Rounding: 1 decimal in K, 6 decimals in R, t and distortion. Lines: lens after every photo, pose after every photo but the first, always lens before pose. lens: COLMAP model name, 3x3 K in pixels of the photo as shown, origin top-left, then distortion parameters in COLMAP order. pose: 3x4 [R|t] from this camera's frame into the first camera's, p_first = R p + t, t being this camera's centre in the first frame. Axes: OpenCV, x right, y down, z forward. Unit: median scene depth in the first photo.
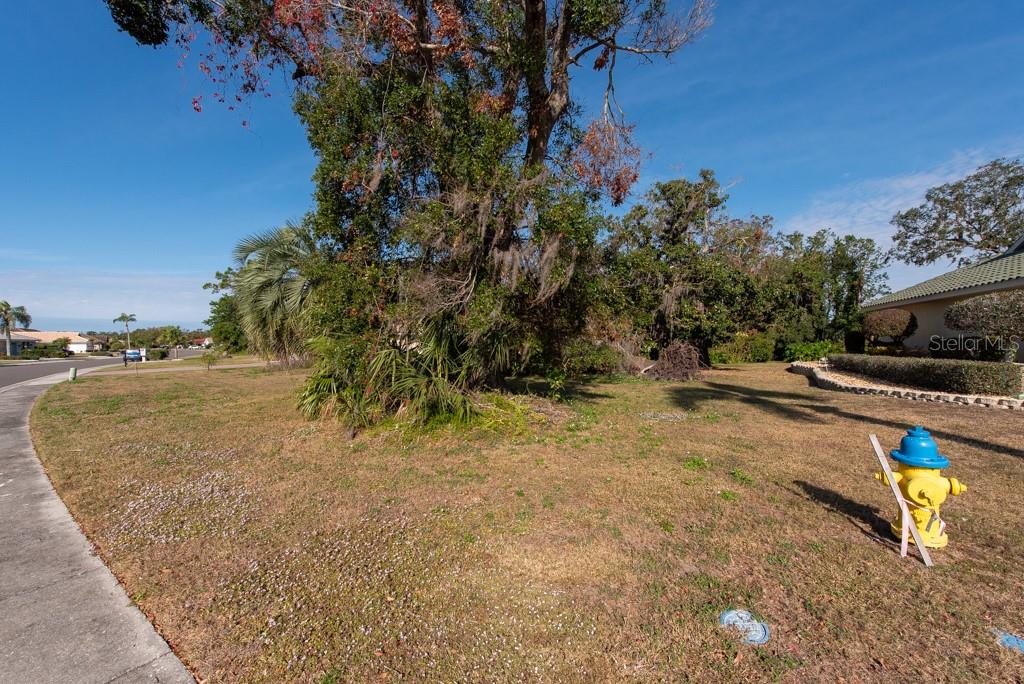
lens RADIAL K [[404.9, 0, 512.0], [0, 404.9, 342.0], [0, 0, 1]] dist [0.003121, 0.000124]
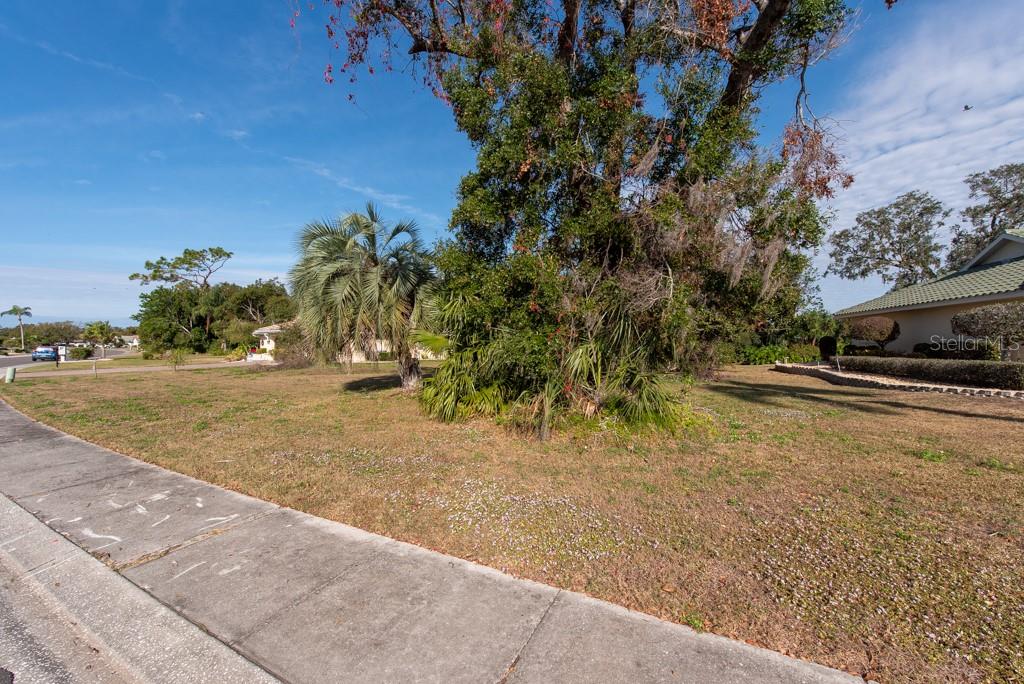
lens RADIAL K [[403.0, 0, 510.7], [0, 403.0, 342.6], [0, 0, 1]] dist [0.003288, -0.000067]
pose [[0.989977, 0.010834, 0.140811, -0.107871], [-0.010326, 0.999937, -0.004335, 0.002922], [-0.140849, 0.002838, 0.990027, 0.014812]]
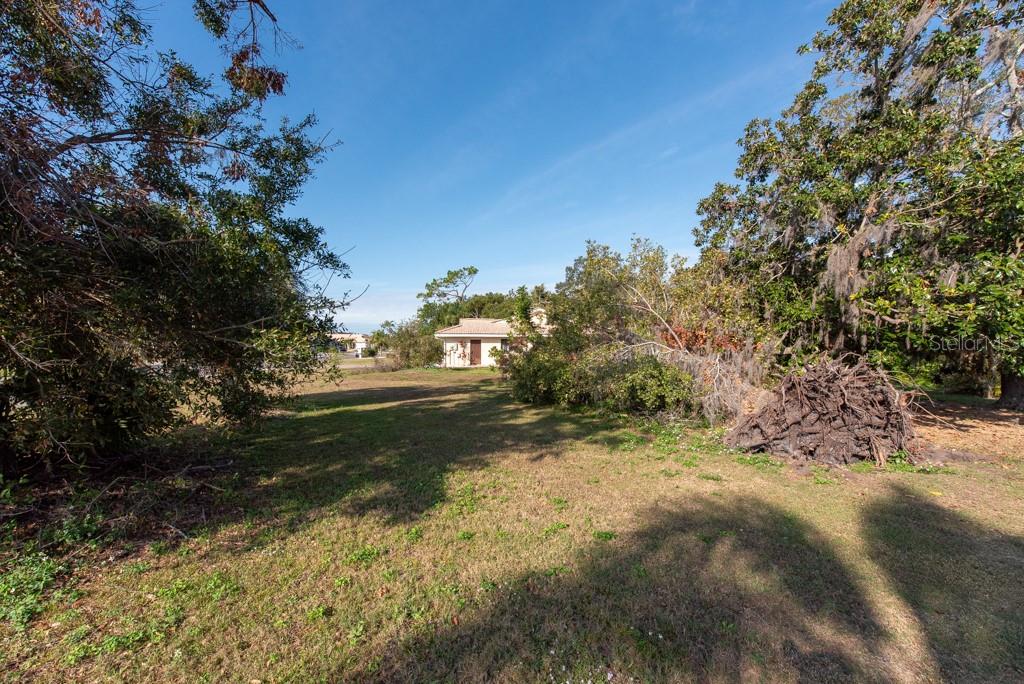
lens RADIAL K [[399.8, 0, 509.4], [0, 399.8, 343.4], [0, 0, 1]] dist [0.003338, -0.000399]
pose [[0.854285, 0.009739, -0.519713, 0.164254], [-0.009333, 0.999951, 0.003397, -0.006626], [0.519721, 0.001949, 0.854334, 0.240275]]
